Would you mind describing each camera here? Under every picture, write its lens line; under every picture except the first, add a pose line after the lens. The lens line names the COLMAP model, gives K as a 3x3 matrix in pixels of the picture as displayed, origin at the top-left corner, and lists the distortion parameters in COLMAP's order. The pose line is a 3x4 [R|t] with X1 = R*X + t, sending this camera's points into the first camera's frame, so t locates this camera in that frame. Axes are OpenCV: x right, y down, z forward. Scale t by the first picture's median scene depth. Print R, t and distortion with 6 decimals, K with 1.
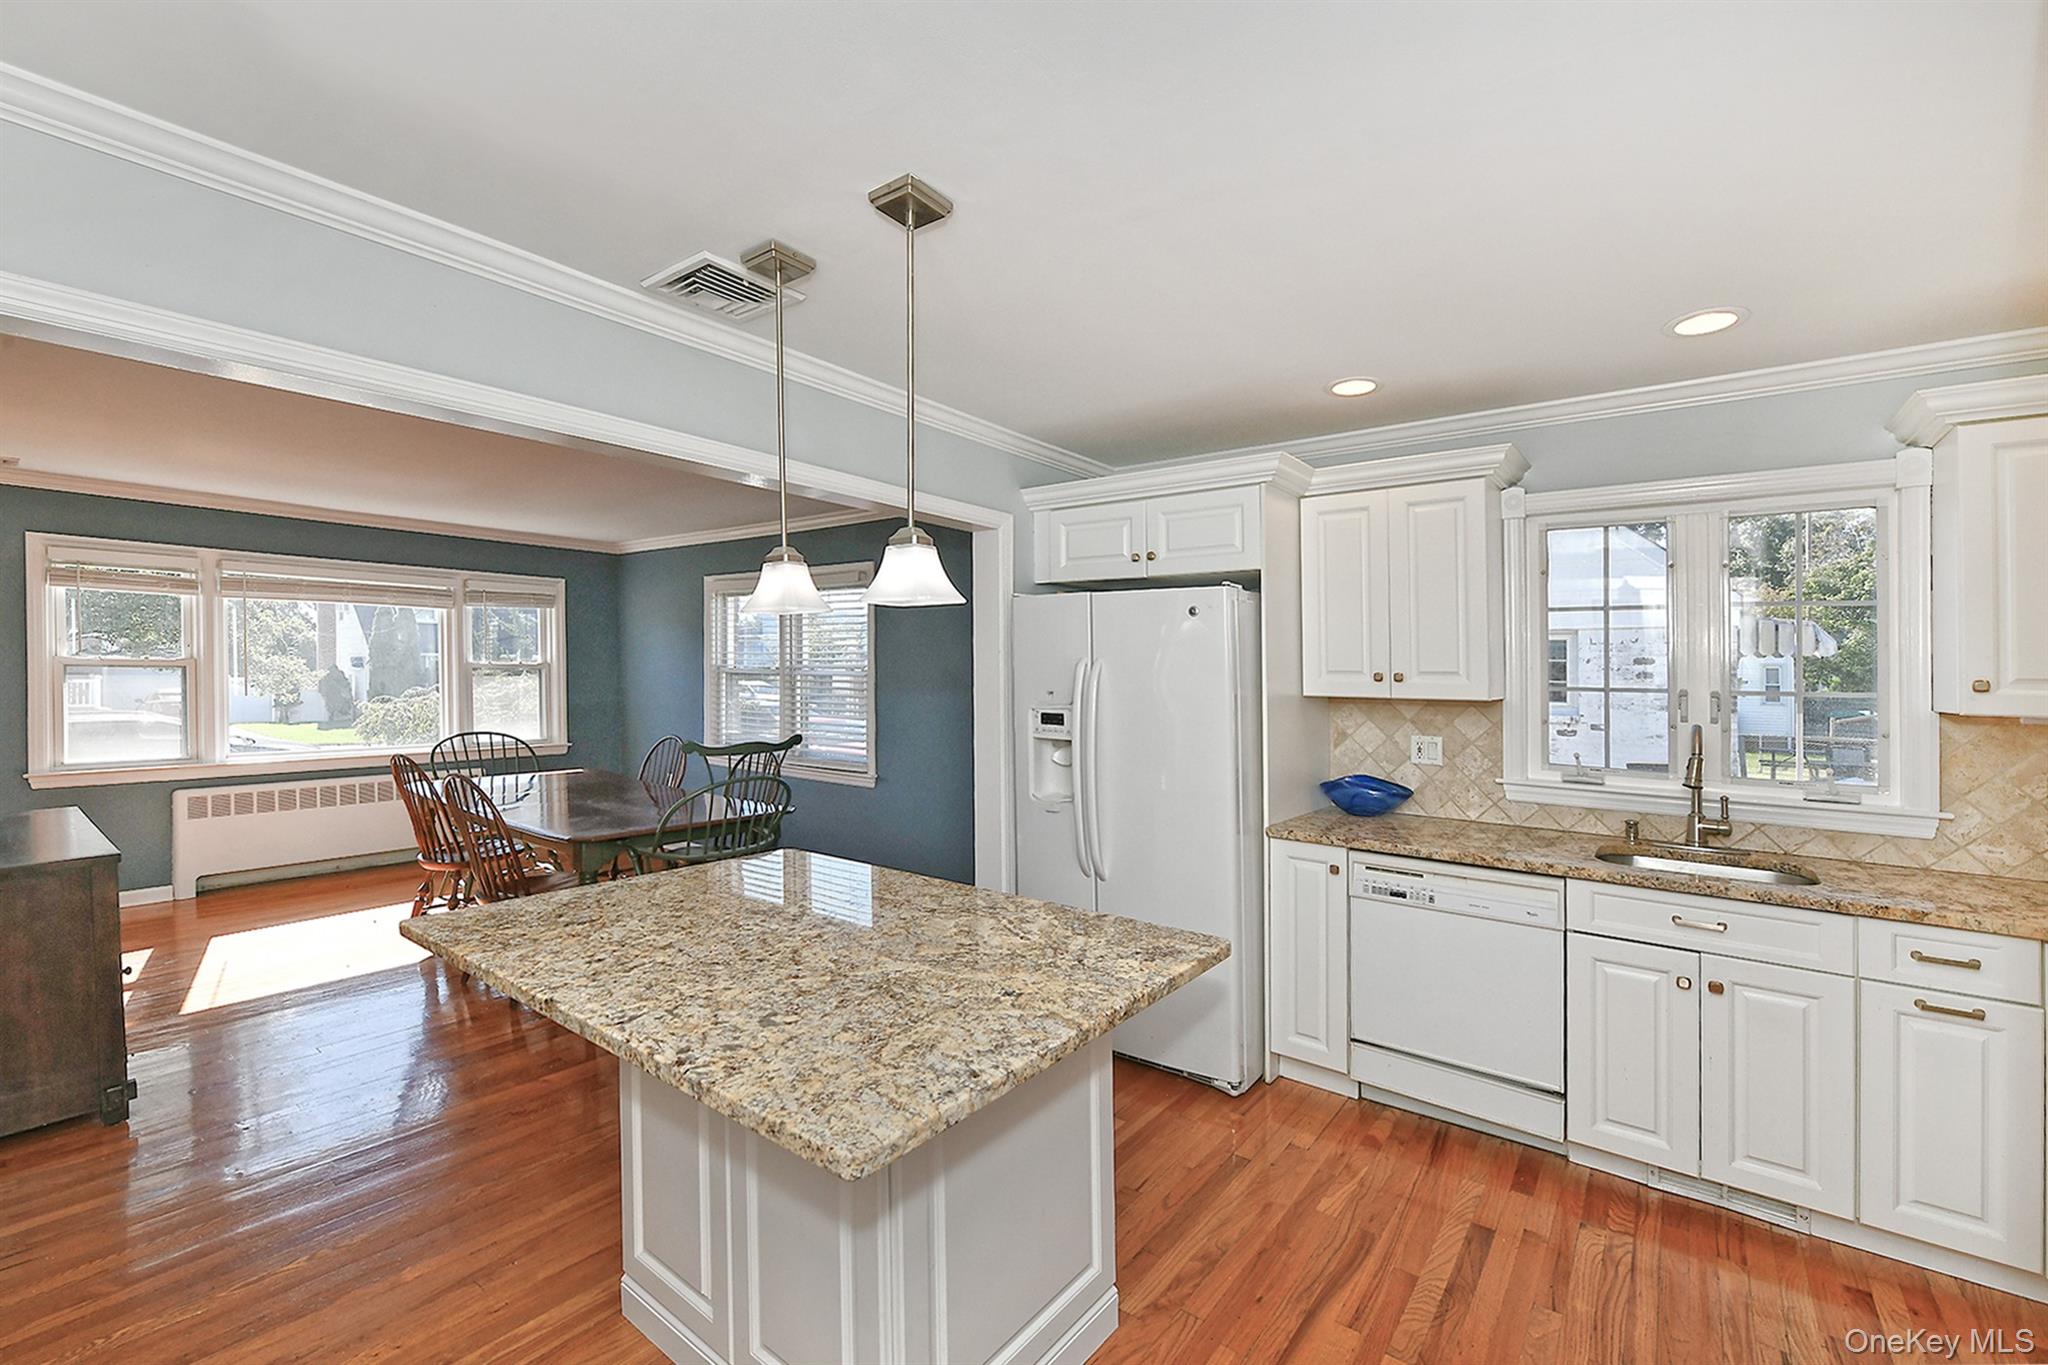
lens RADIAL K [[819.4, 0, 1063.0], [0, 819.4, 692.2], [0, 0, 1]] dist [-0.009667, -0.001472]
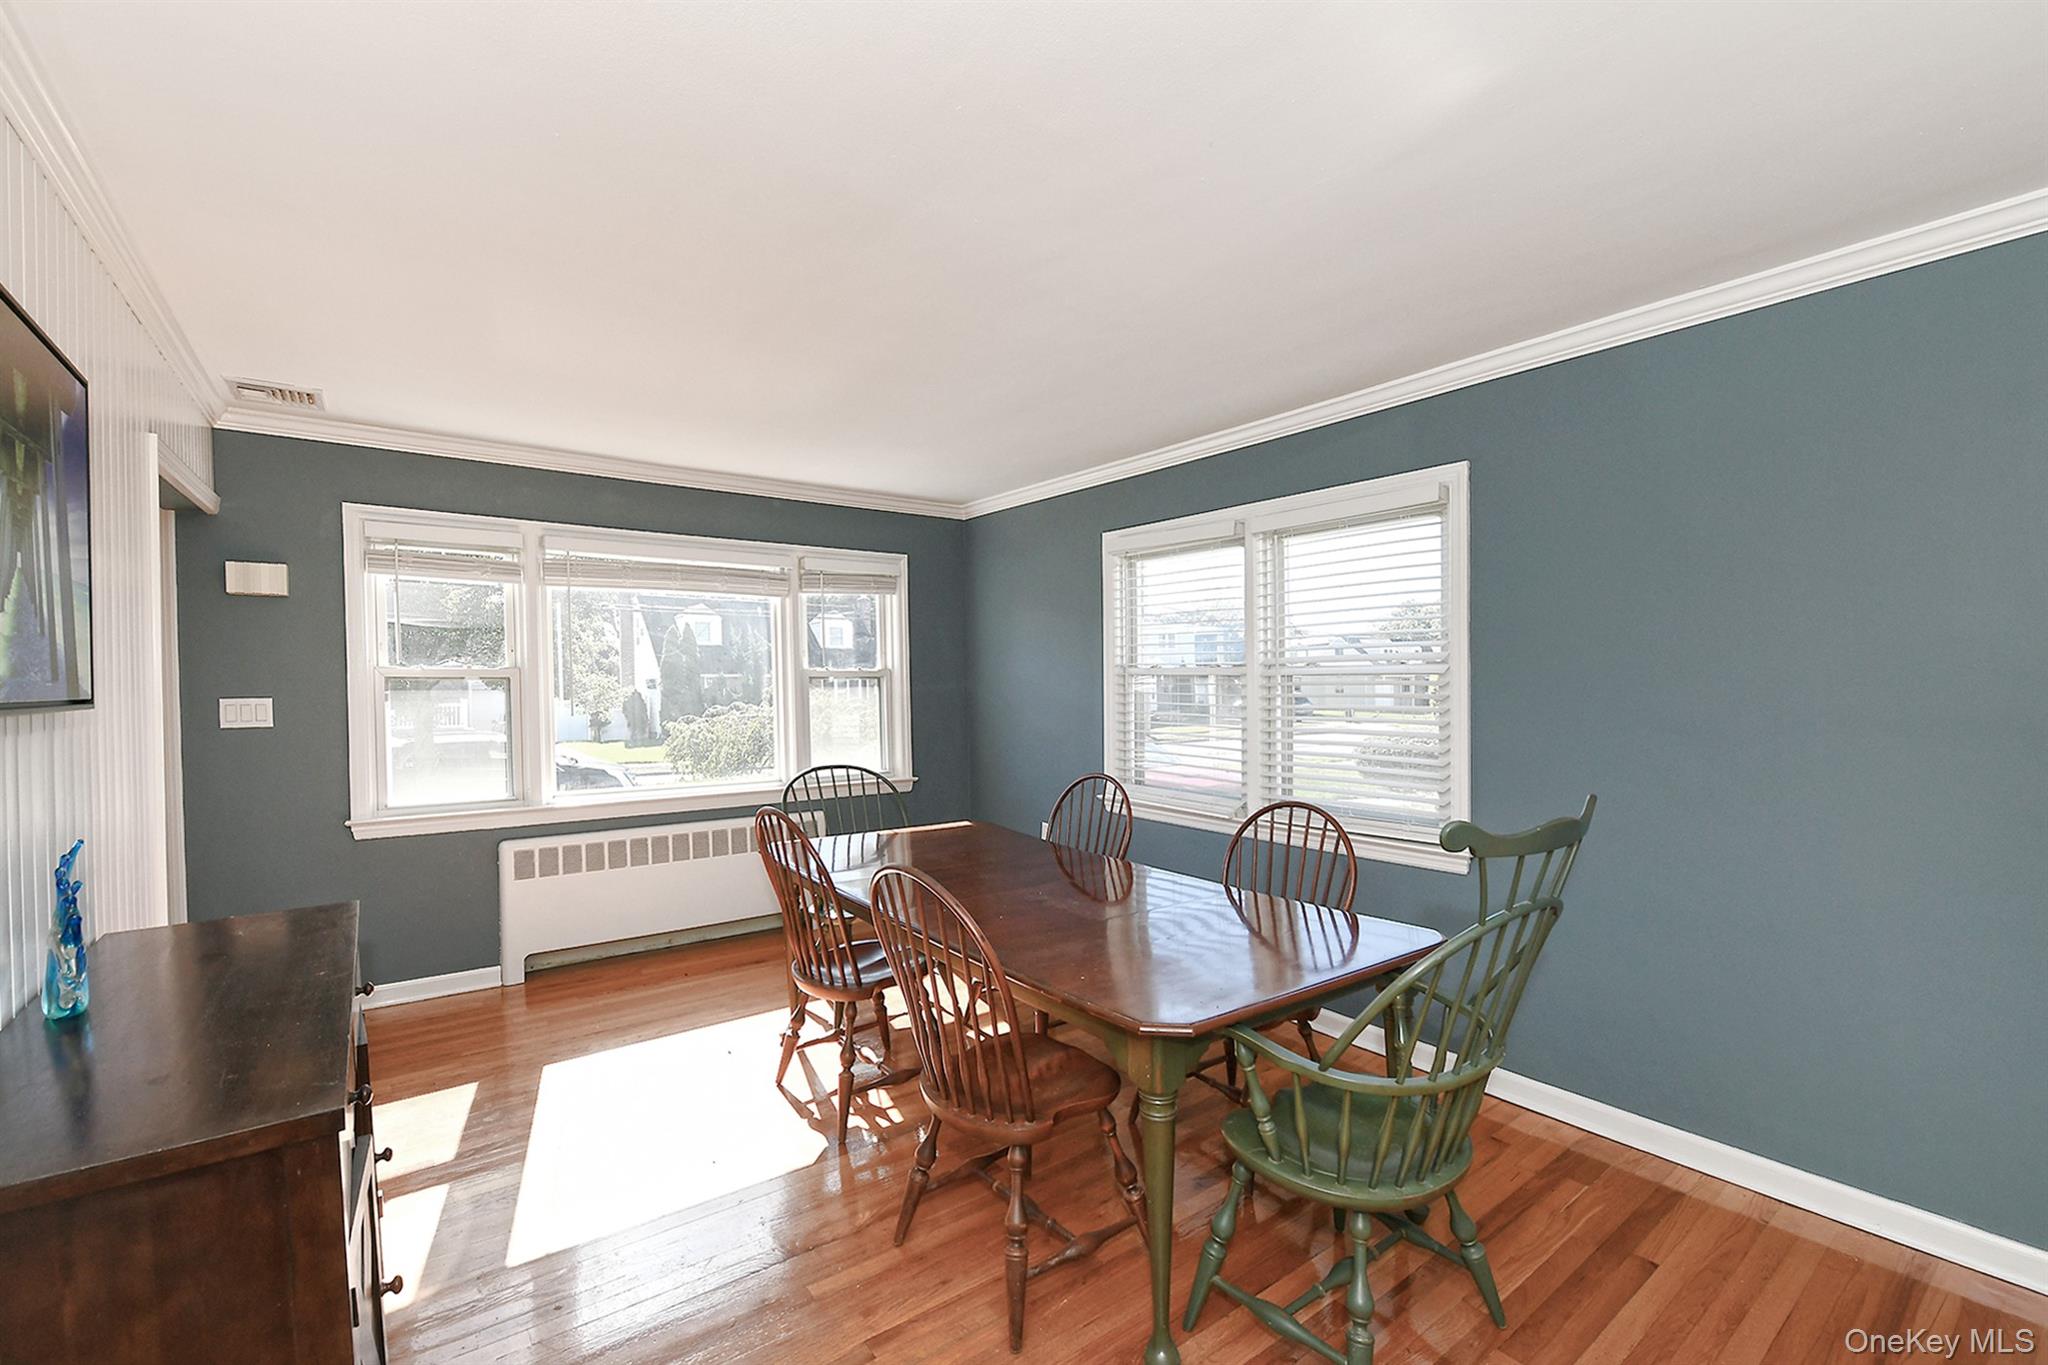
lens RADIAL K [[949.5, 0, 981.2], [0, 949.5, 712.9], [0, 0, 1]] dist [-0.005051, -0.000214]
pose [[0.928954, -0.009861, -0.370064, -0.266776], [0.012512, 0.999910, 0.004762, 0.001446], [0.369983, -0.009054, 0.928994, 0.260254]]
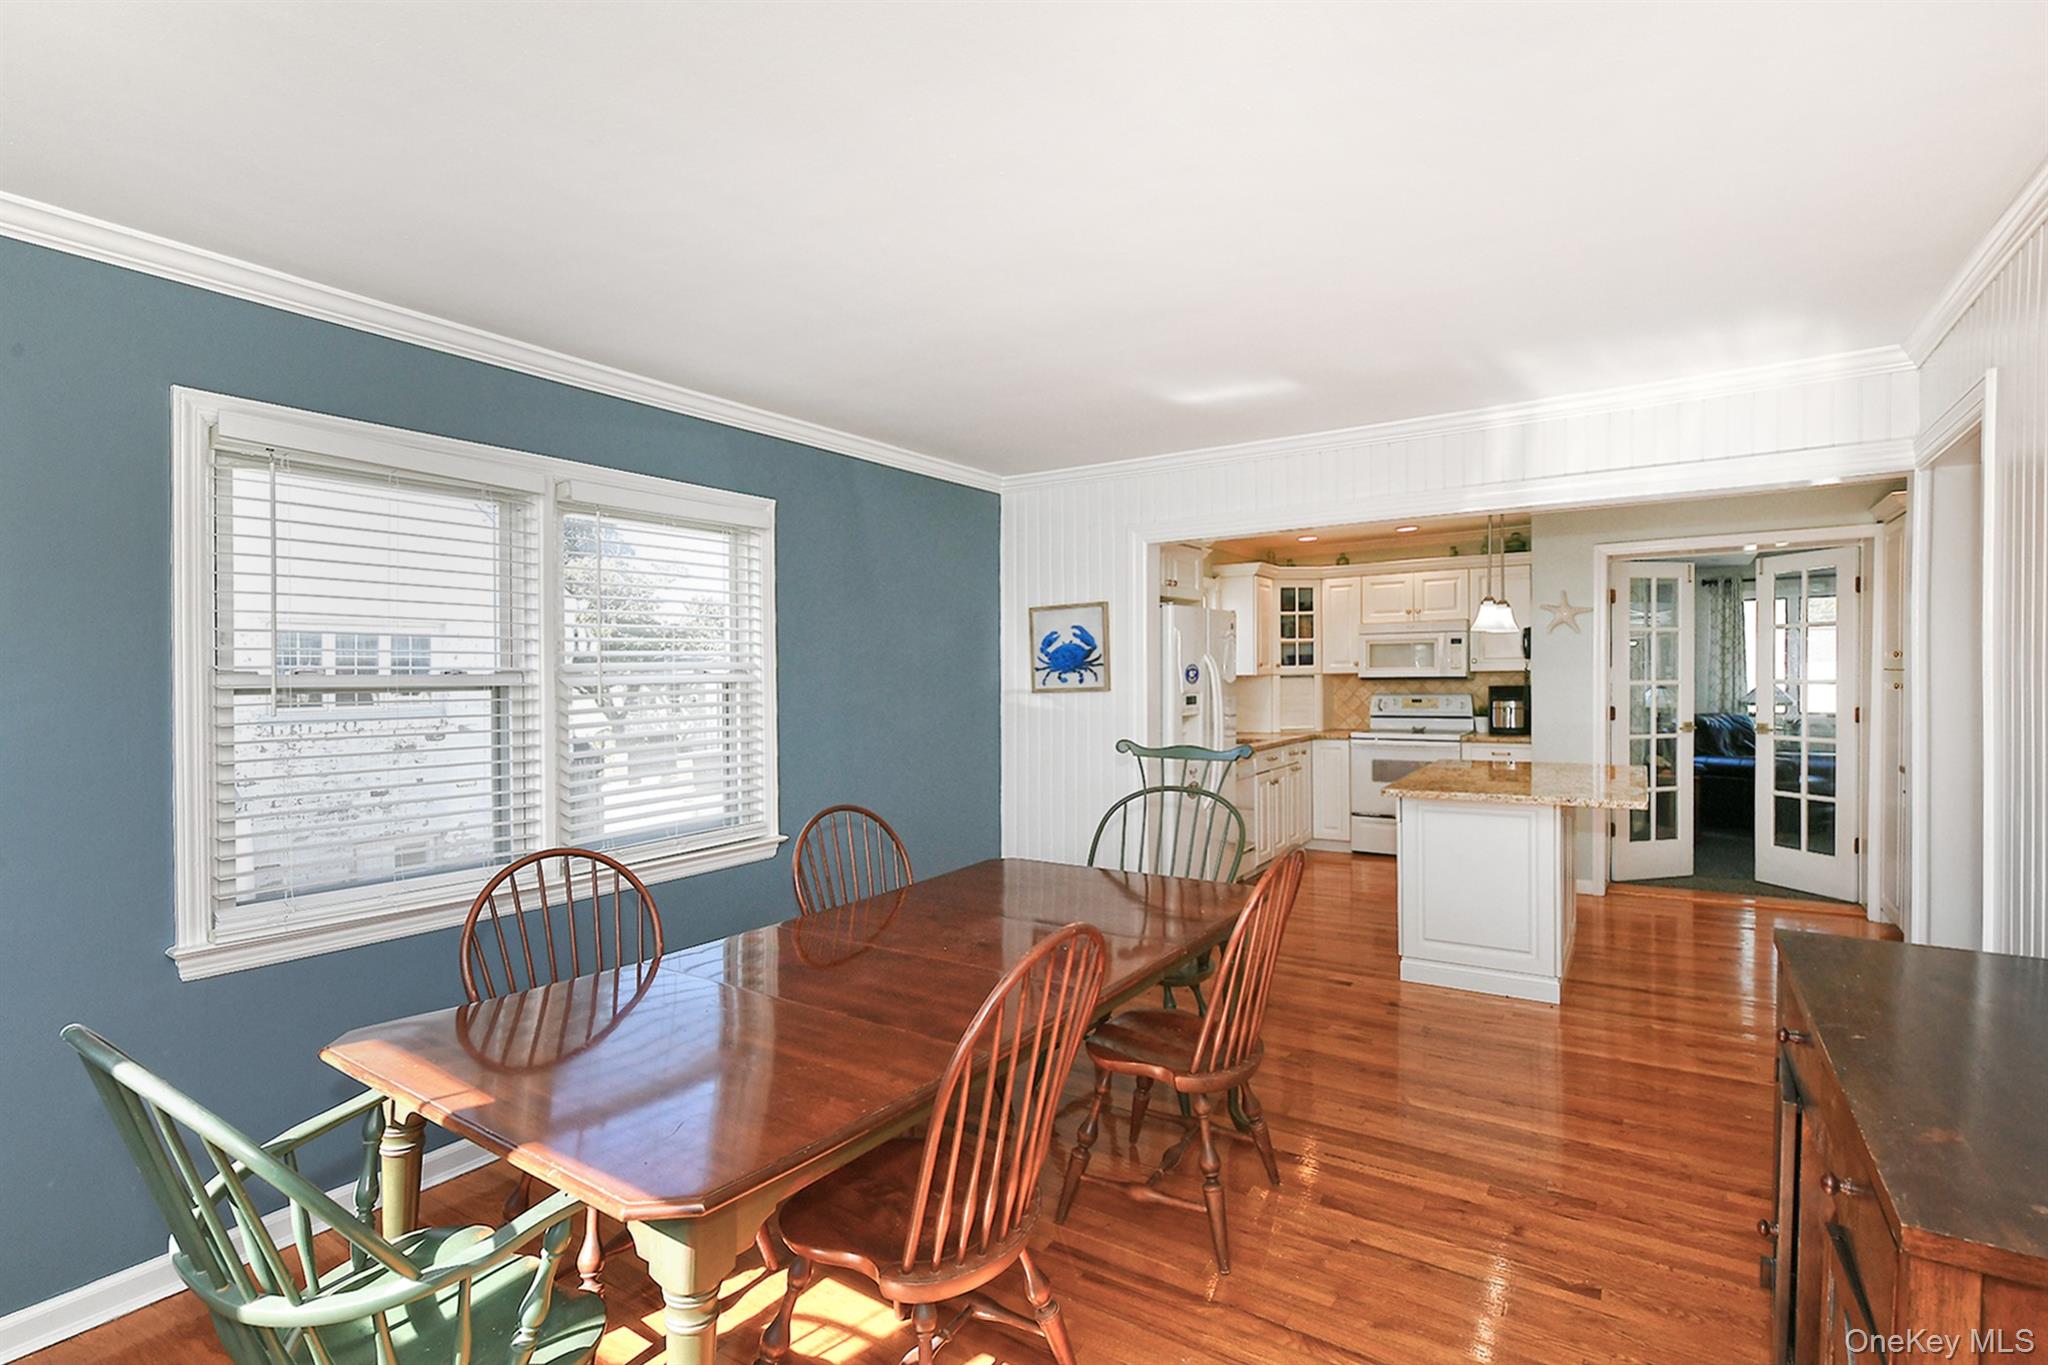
lens RADIAL K [[973.0, 0, 1020.3], [0, 973.0, 720.3], [0, 0, 1]] dist [-0.015473, 0.000950]
pose [[-0.052355, -0.064941, 0.996515, -0.756881], [0.033349, 0.997213, 0.066738, -0.023321], [-0.998072, 0.036726, -0.050044, 0.655207]]
